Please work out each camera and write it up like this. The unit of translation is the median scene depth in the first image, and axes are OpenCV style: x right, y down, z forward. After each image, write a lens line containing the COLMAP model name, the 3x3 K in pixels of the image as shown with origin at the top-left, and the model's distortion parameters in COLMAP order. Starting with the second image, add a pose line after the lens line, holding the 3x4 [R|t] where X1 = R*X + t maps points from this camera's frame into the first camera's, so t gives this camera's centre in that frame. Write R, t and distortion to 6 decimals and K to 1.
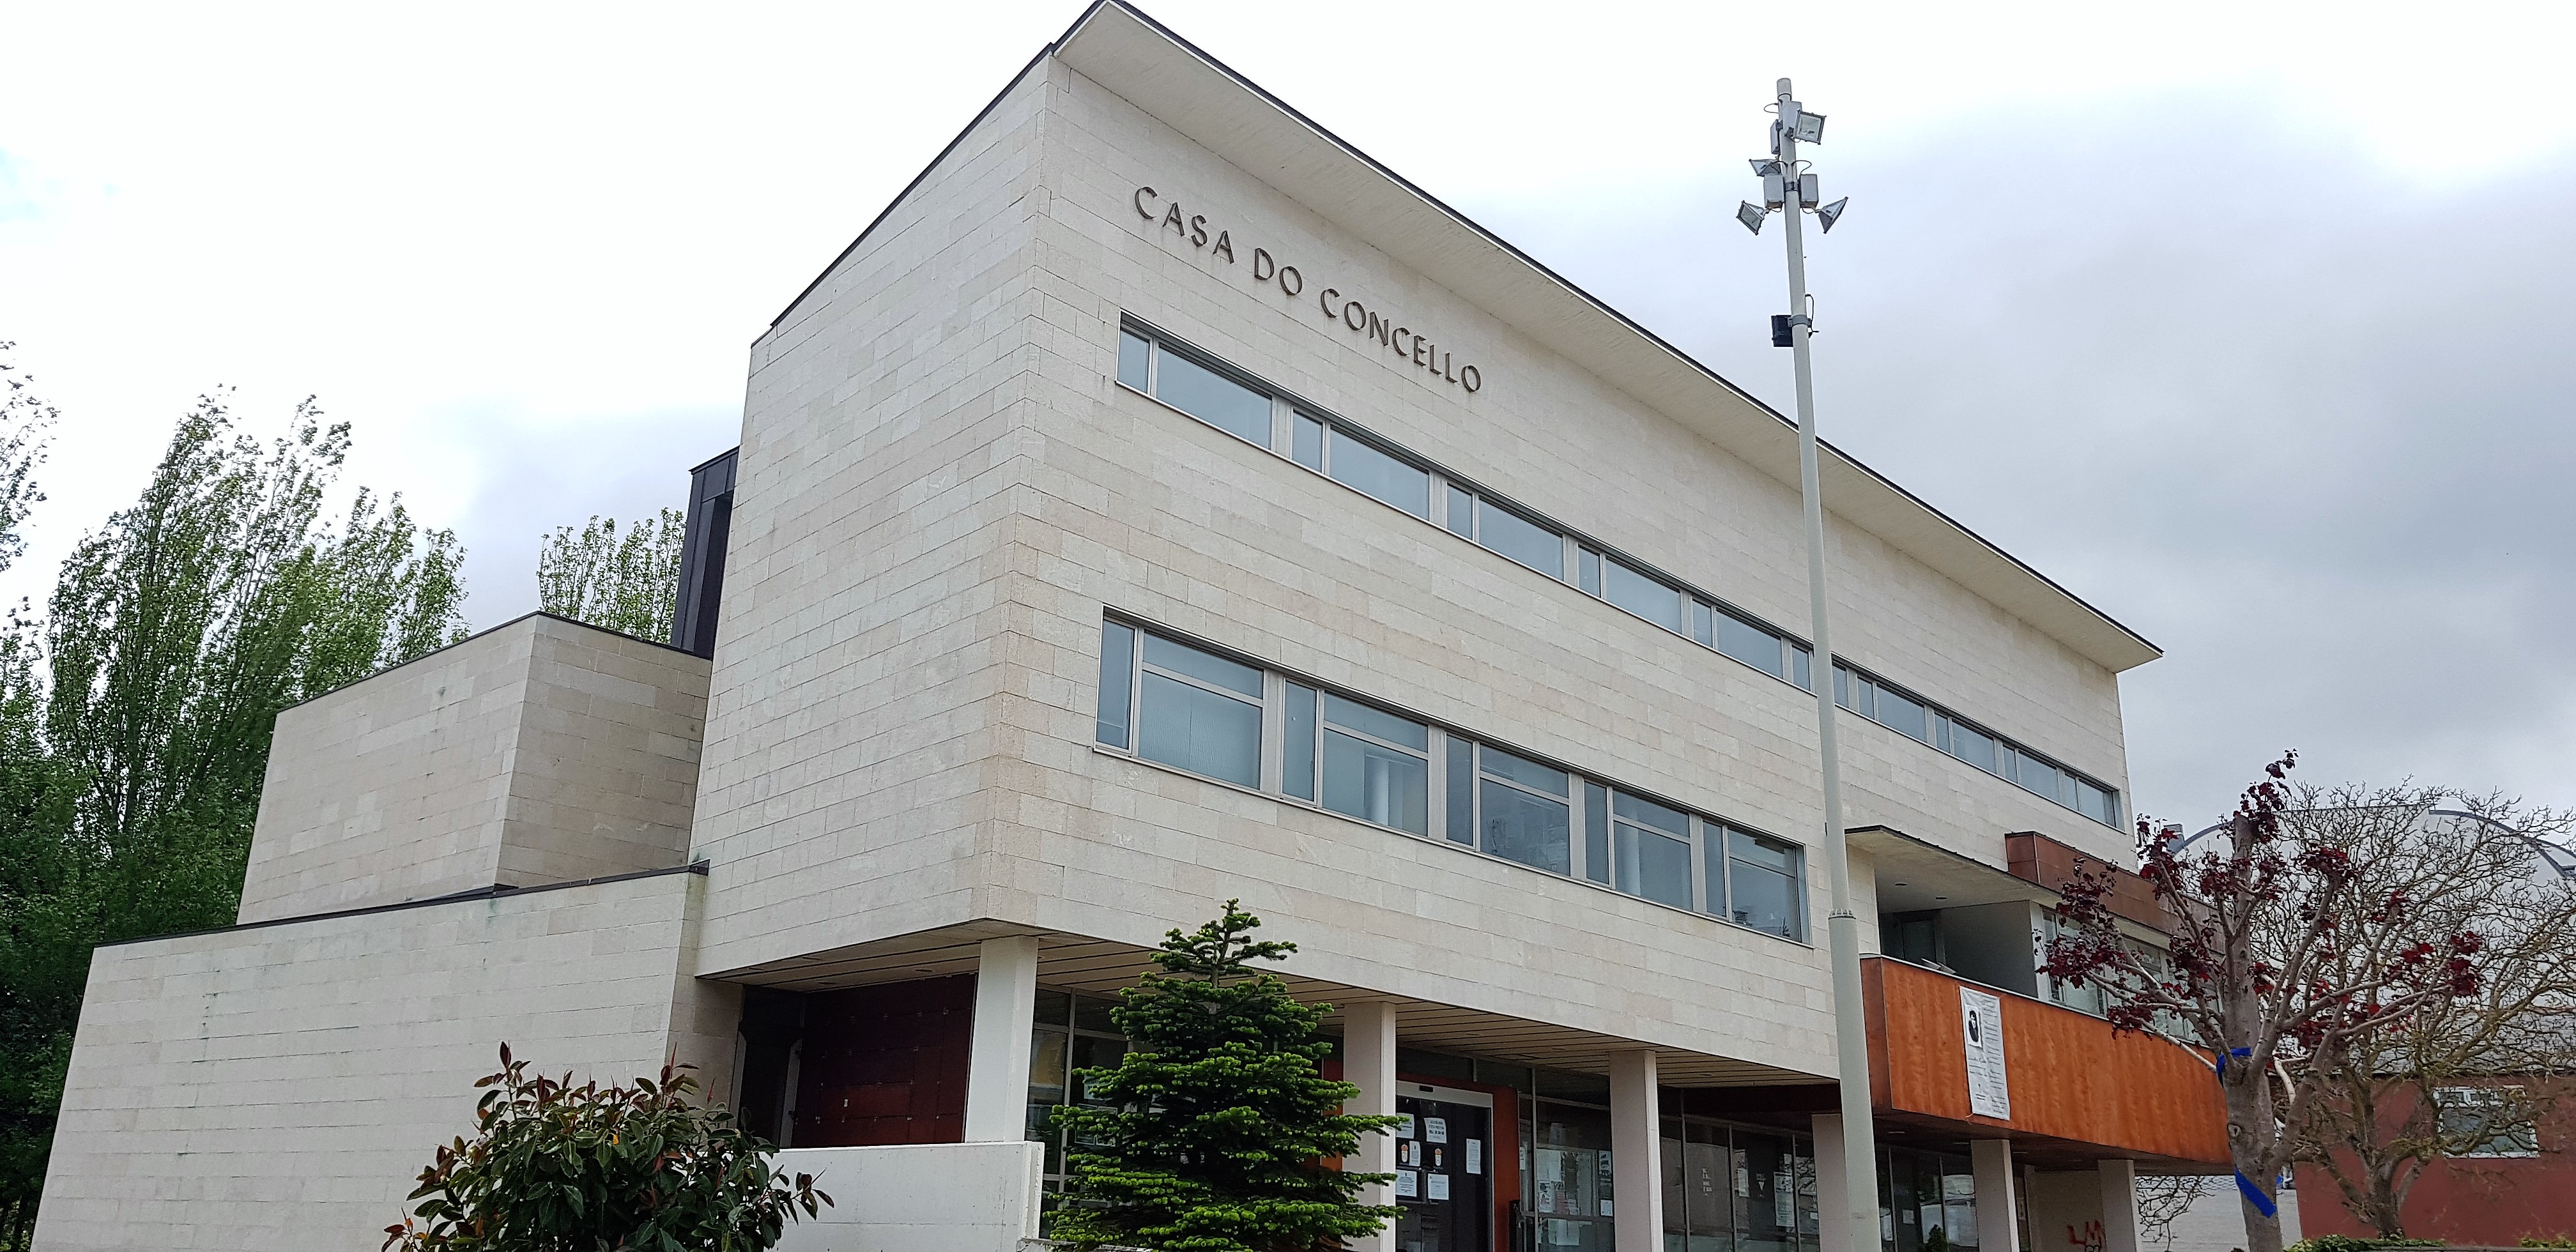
lens RADIAL K [[1955.5, 0, 1285.1], [0, 1955.5, 592.6], [0, 0, 1]] dist [0.114306, -0.259876]
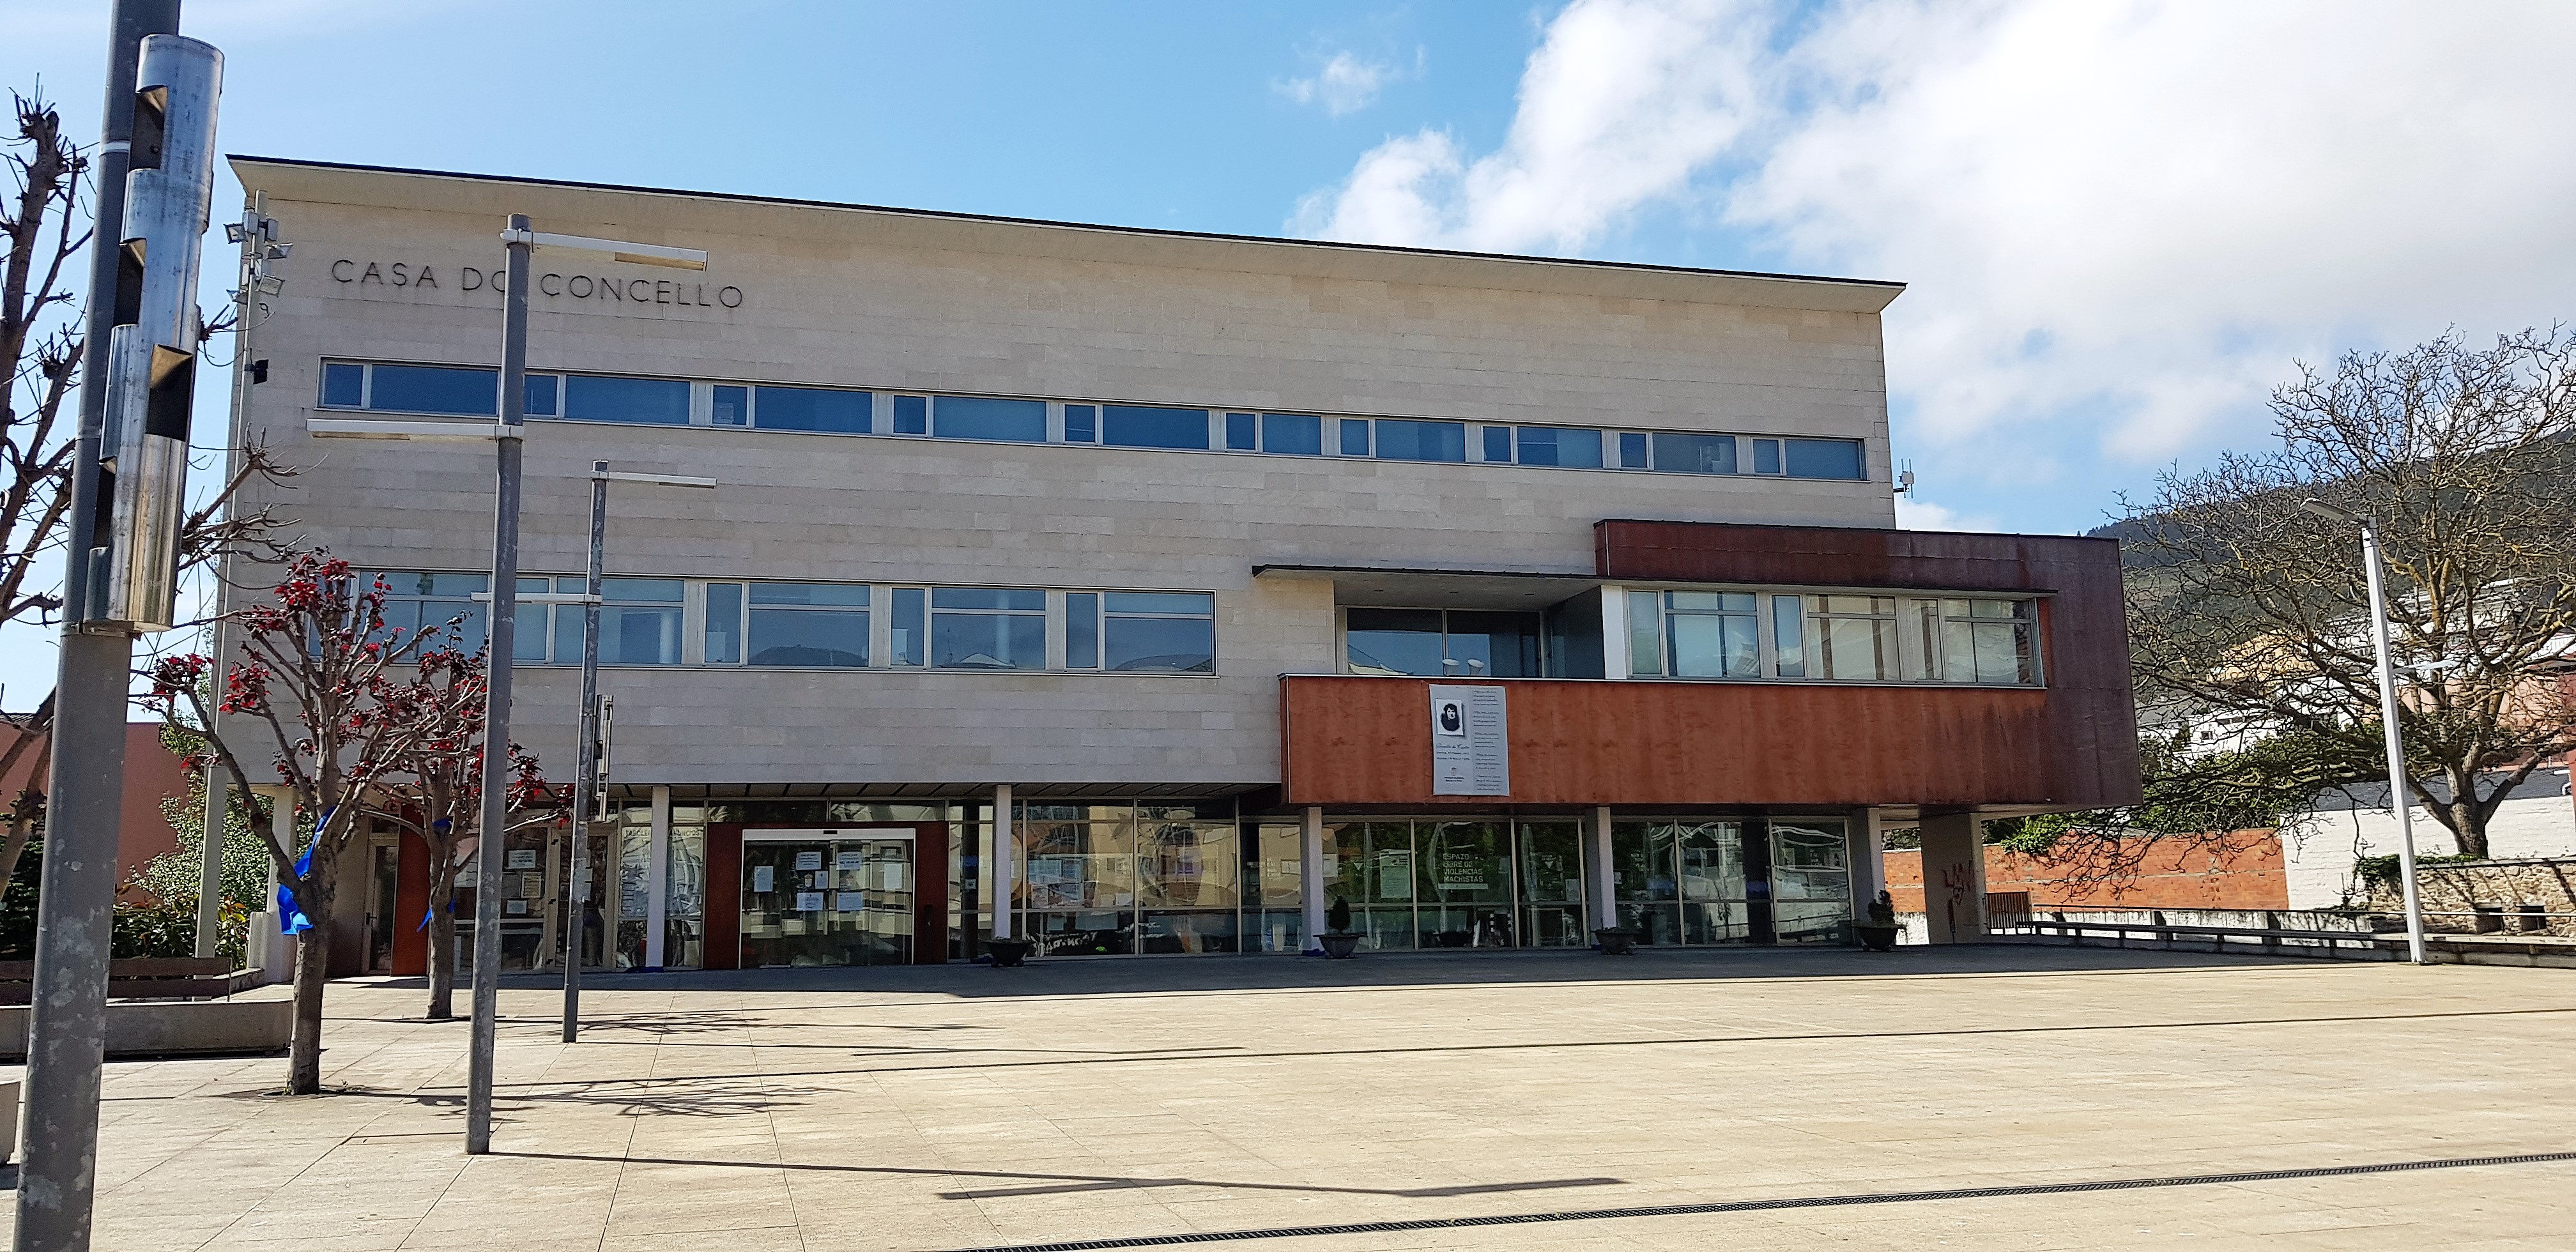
lens RADIAL K [[1955.5, 0, 1285.1], [0, 1955.5, 592.6], [0, 0, 1]] dist [0.114306, -0.259876]
pose [[0.859435, -0.136337, -0.492732, 1.020067], [0.211114, 0.972418, 0.099167, 0.027083], [0.465621, -0.189250, 0.864512, 0.020676]]
